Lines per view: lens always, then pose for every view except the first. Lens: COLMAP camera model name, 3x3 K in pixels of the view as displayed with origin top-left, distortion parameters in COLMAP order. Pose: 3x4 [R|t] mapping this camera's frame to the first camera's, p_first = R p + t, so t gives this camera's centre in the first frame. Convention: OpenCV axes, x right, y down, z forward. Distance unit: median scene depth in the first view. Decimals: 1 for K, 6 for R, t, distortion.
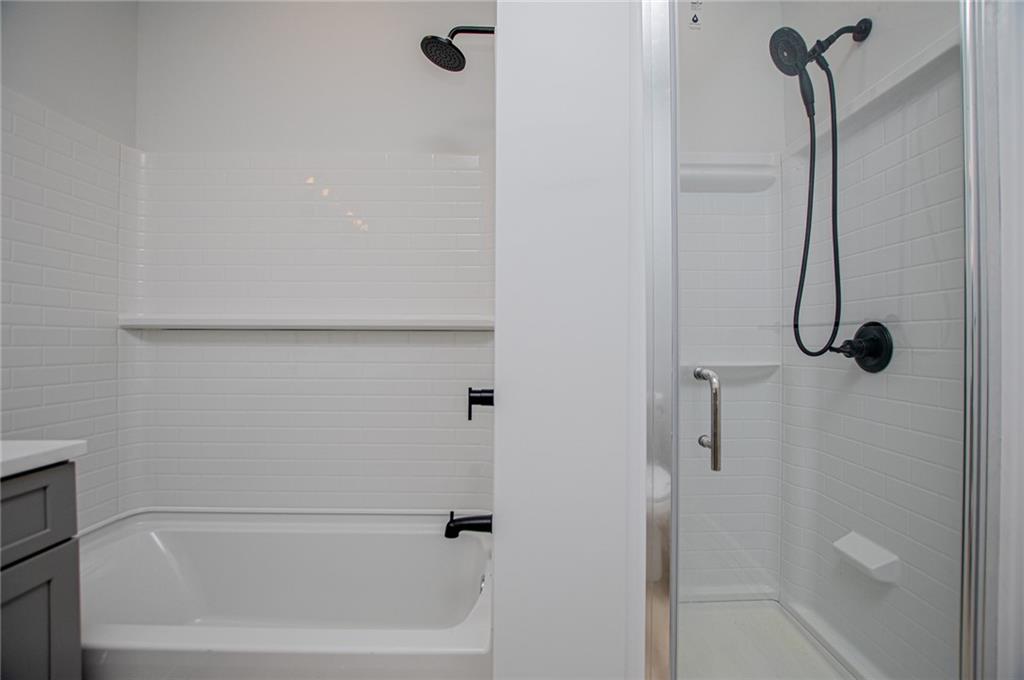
lens RADIAL K [[473.3, 0, 508.2], [0, 473.3, 339.8], [0, 0, 1]] dist [-0.024356, 0.000748]
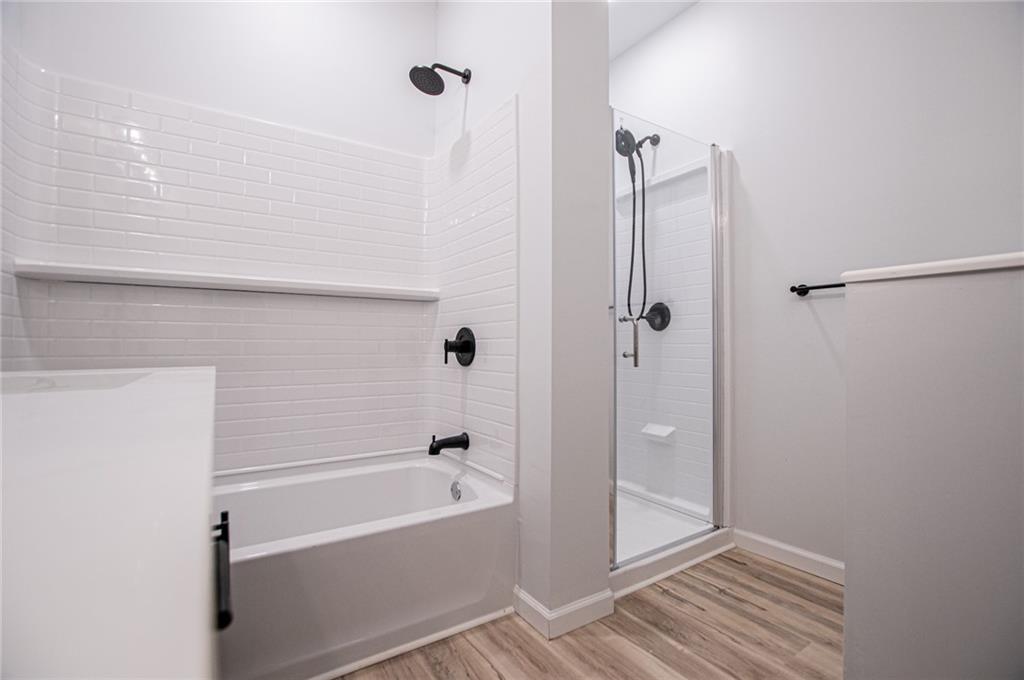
lens RADIAL K [[459.2, 0, 517.1], [0, 459.2, 341.2], [0, 0, 1]] dist [-0.019221, -0.000002]
pose [[0.838853, 0.004152, 0.544342, -0.635243], [0.002781, 0.999925, -0.011912, 0.127799], [-0.544351, 0.011506, 0.838778, -0.184373]]
